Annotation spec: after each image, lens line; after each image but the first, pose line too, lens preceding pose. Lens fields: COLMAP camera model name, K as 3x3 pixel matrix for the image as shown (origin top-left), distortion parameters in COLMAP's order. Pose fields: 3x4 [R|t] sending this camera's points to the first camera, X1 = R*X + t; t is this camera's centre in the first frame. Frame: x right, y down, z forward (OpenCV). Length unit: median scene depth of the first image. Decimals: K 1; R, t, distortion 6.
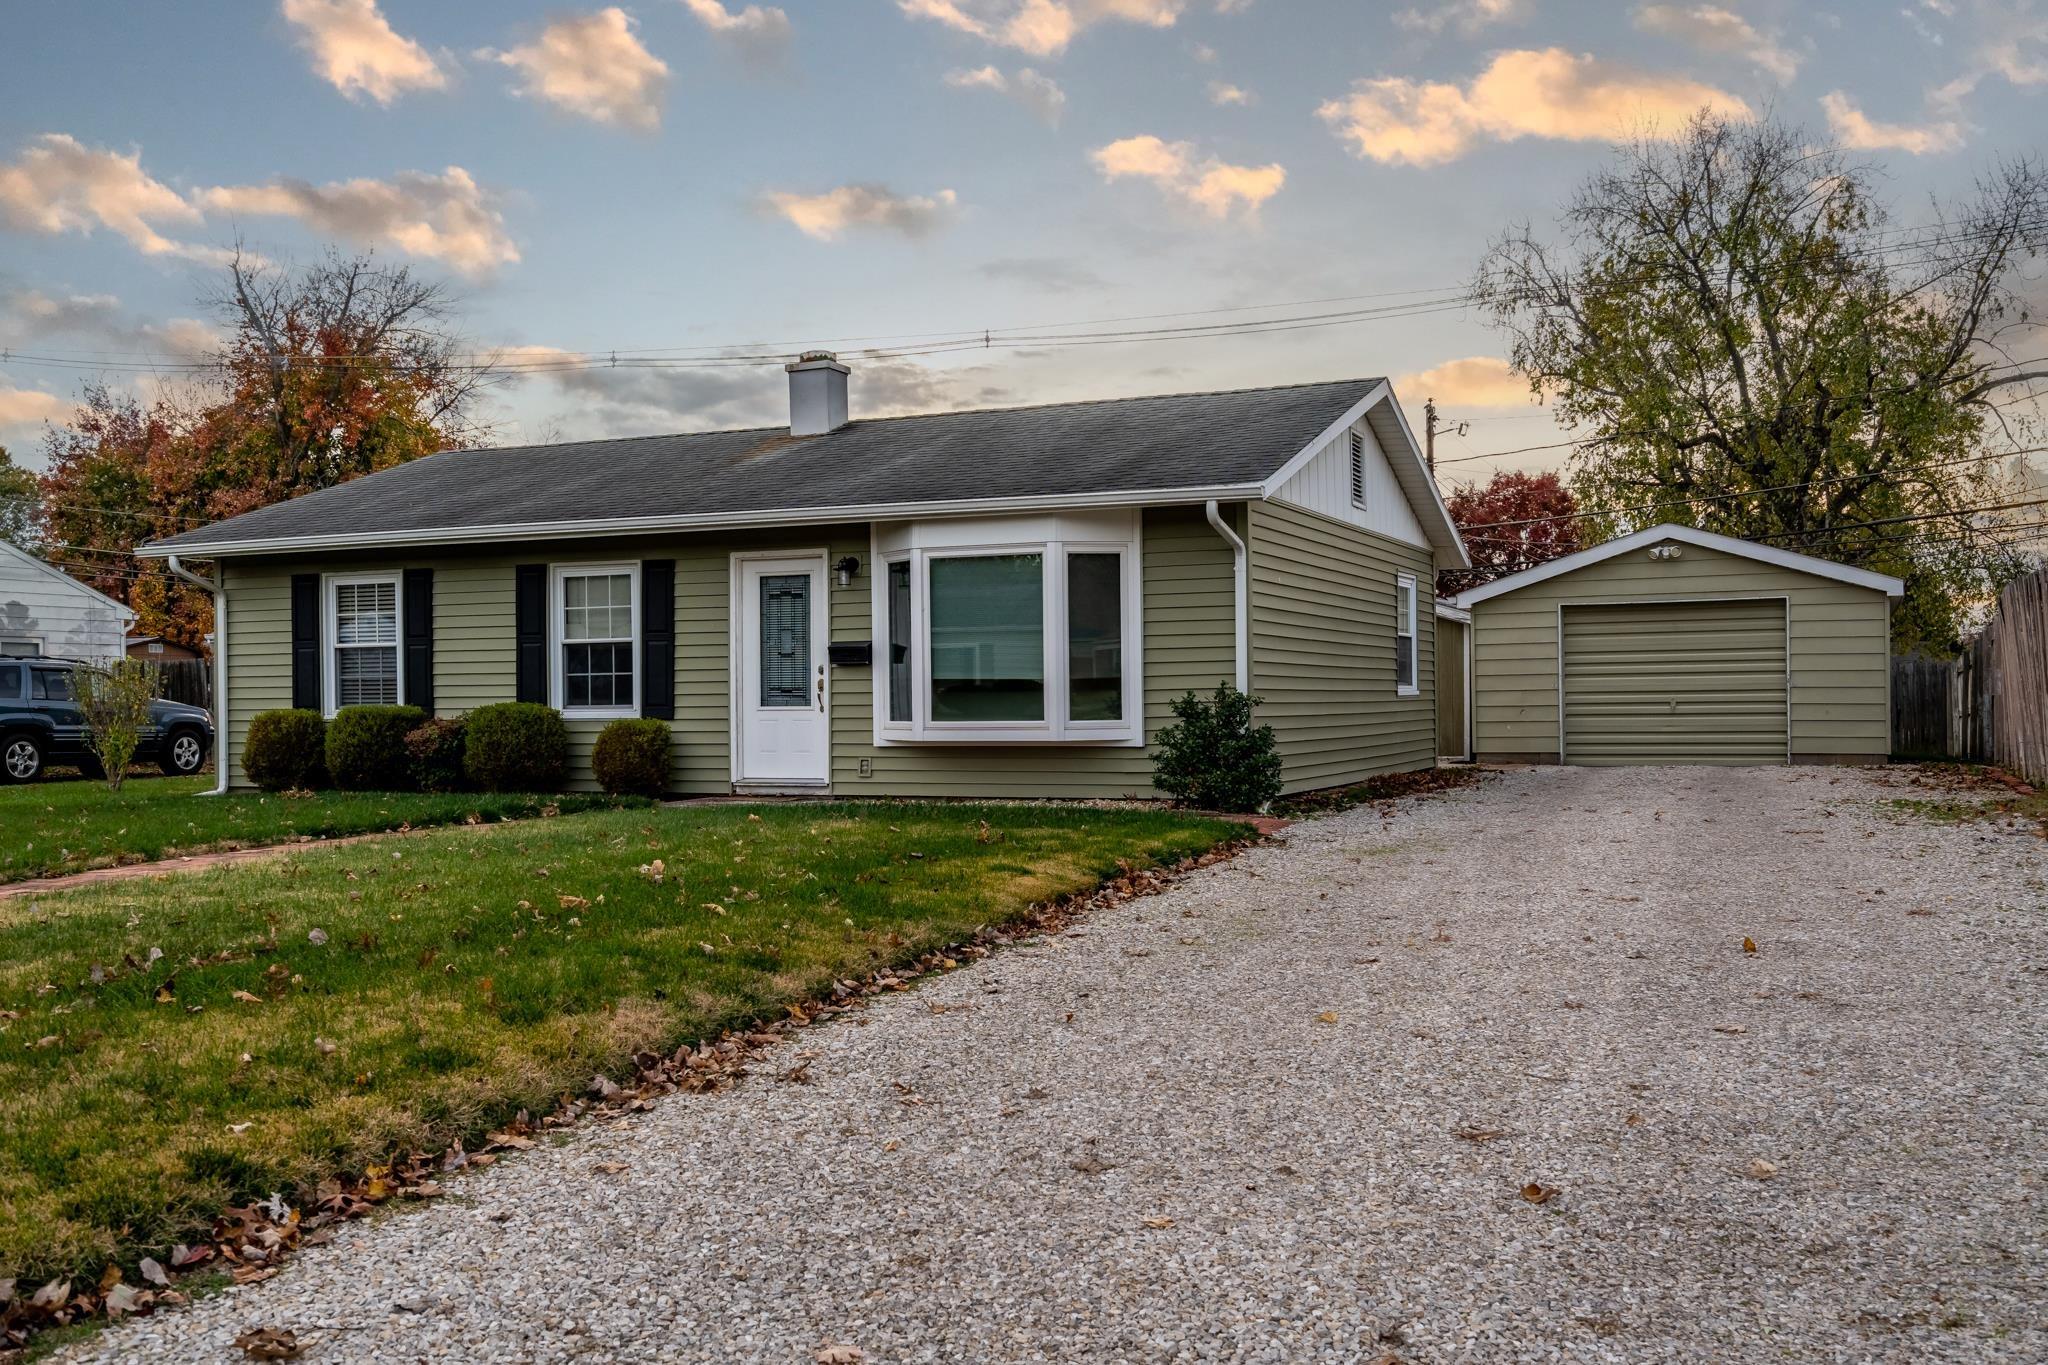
lens RADIAL K [[1888.1, 0, 1024.0], [0, 1888.1, 682.5], [0, 0, 1]] dist [0.010457, 0.007999]
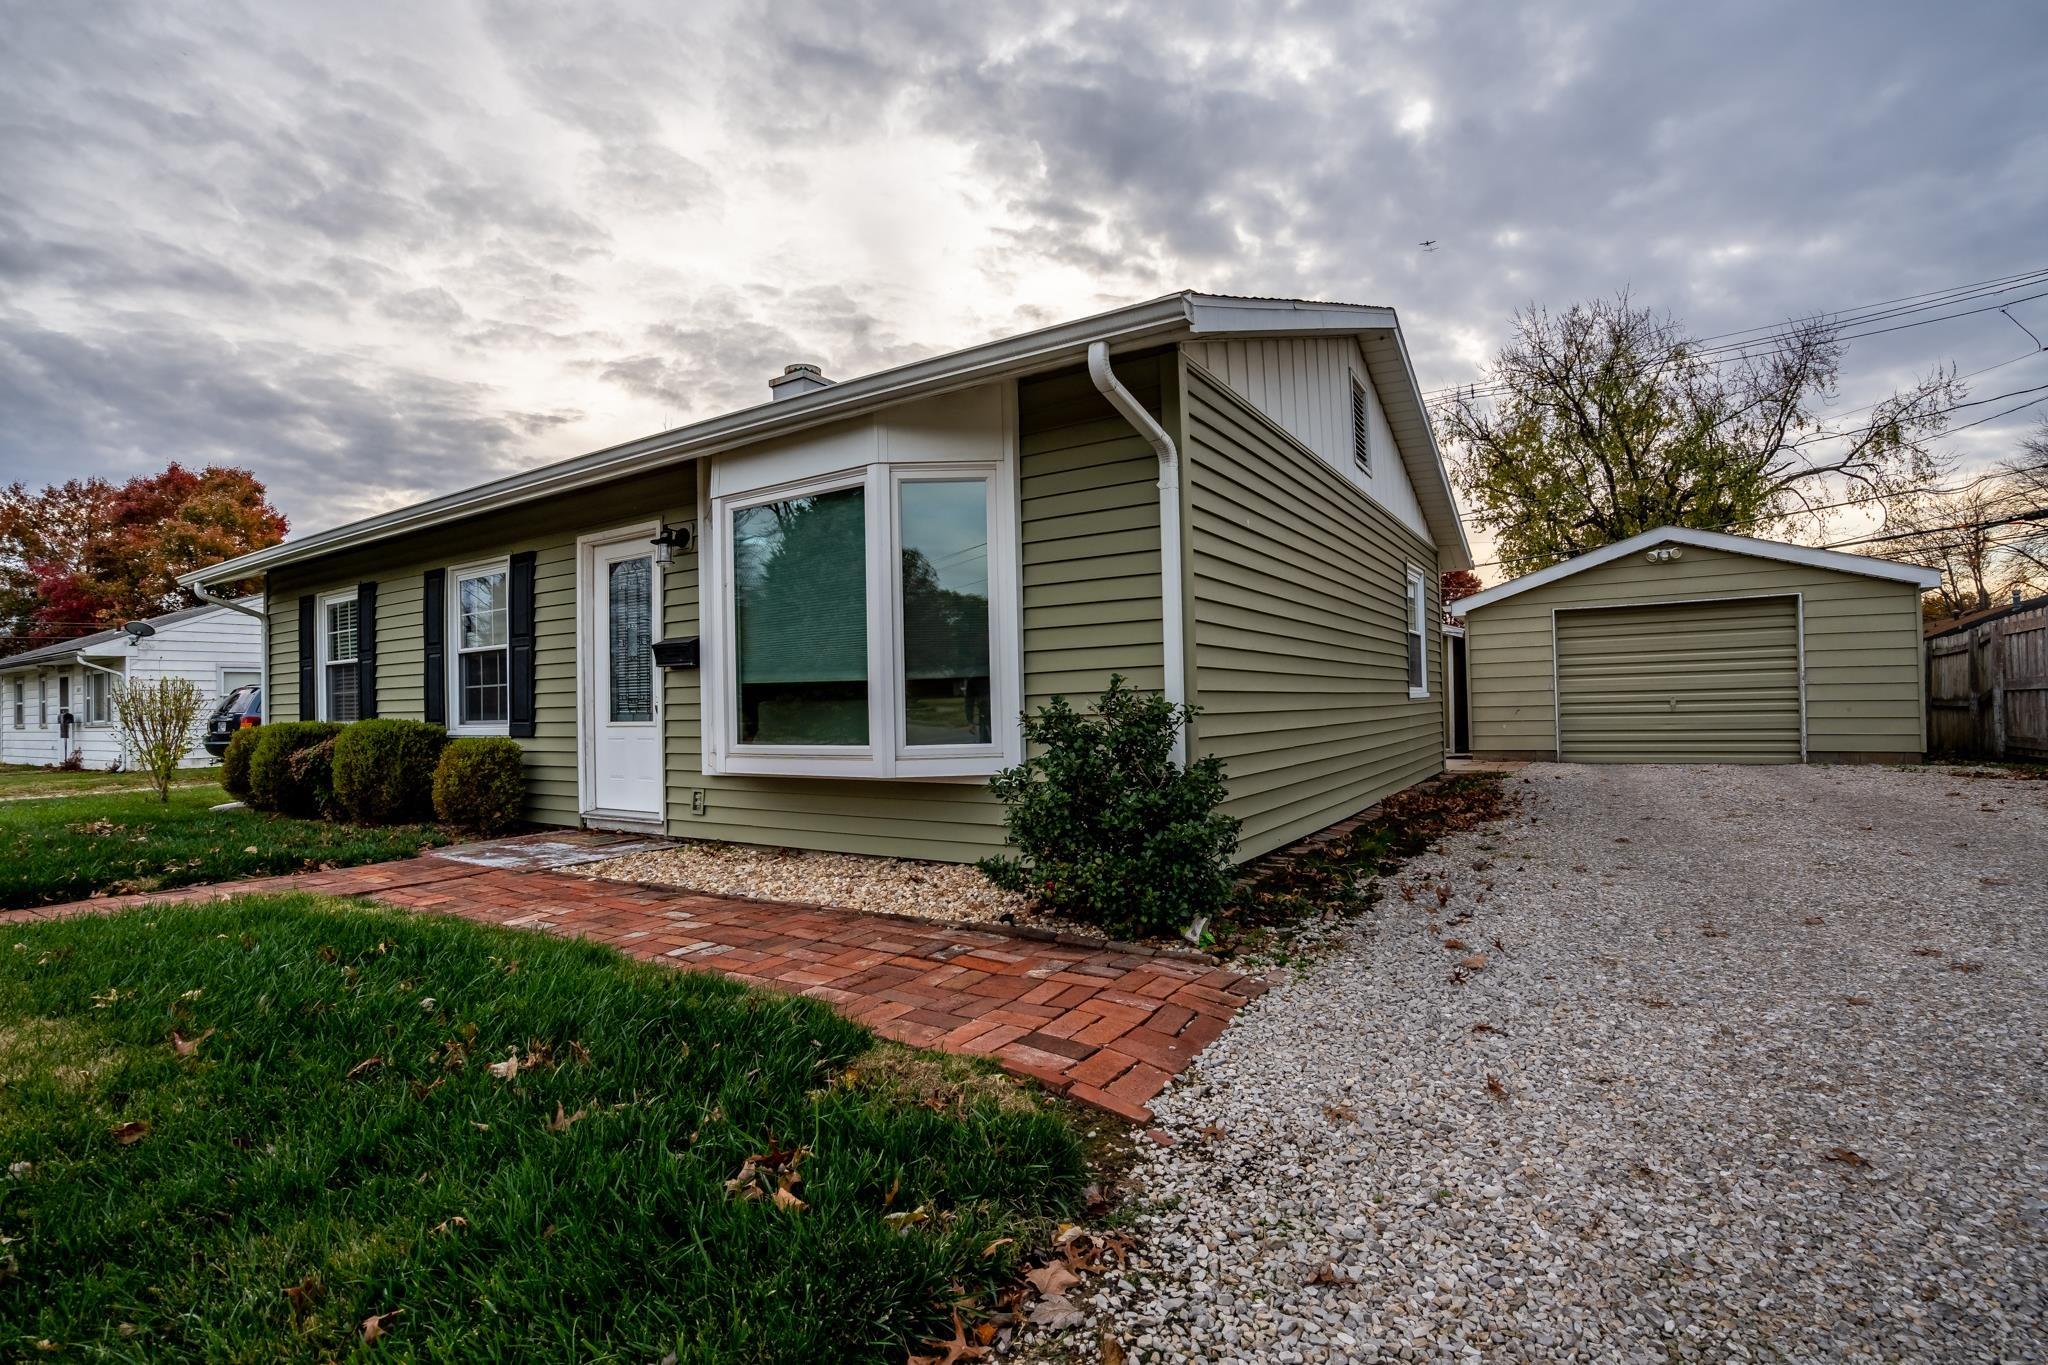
lens RADIAL K [[948.2, 0, 1021.8], [0, 948.2, 691.9], [0, 0, 1]] dist [-0.045733, 0.000774]
pose [[0.987581, -0.014033, -0.156480, 0.099782], [0.013606, 0.999900, -0.003794, 0.003554], [0.156518, 0.001618, 0.987674, 0.613439]]
